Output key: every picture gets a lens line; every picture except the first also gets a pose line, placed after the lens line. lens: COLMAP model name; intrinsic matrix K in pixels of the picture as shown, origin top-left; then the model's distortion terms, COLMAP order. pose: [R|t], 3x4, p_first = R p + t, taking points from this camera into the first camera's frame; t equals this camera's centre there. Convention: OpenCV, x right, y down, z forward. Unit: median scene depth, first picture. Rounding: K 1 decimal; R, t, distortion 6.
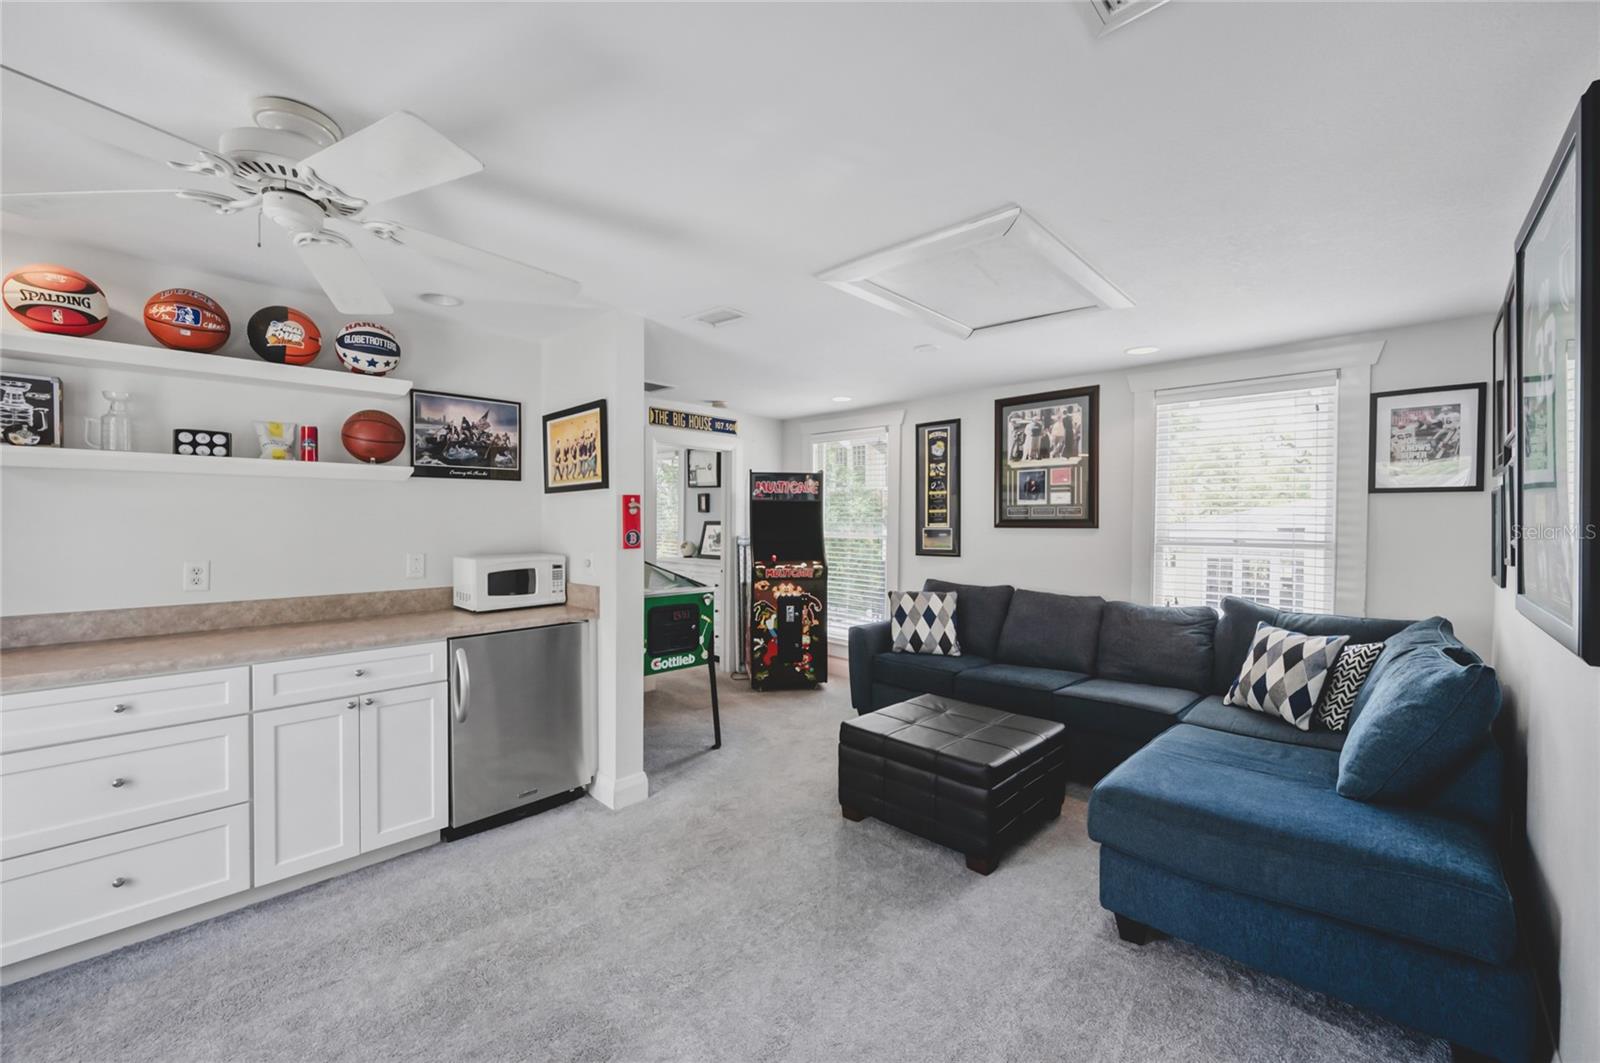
lens RADIAL K [[644.1, 0, 800.5], [0, 644.1, 527.1], [0, 0, 1]] dist [-0.000332, -0.000144]
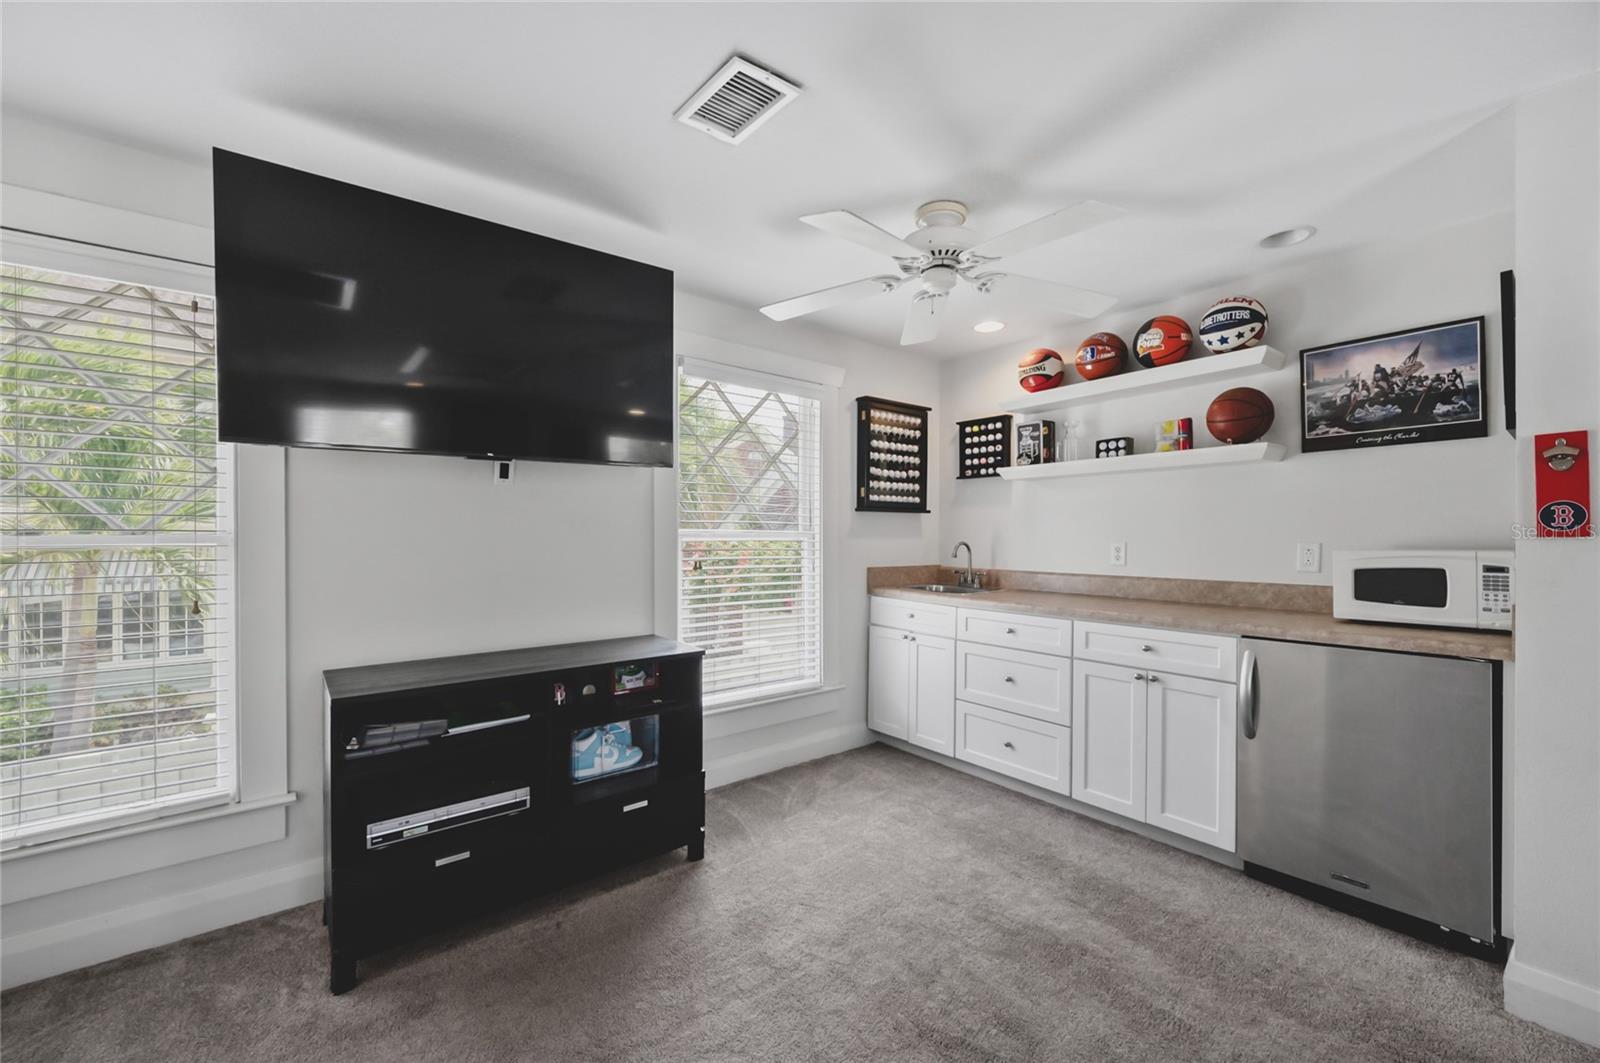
lens RADIAL K [[644.1, 0, 800.7], [0, 644.1, 533.1], [0, 0, 1]] dist [-0.000332, -0.000144]
pose [[-0.148367, -0.005834, -0.988915, 0.389925], [-0.012424, 0.999915, -0.004035, 0.046021], [0.988854, 0.011687, -0.148426, 0.540462]]
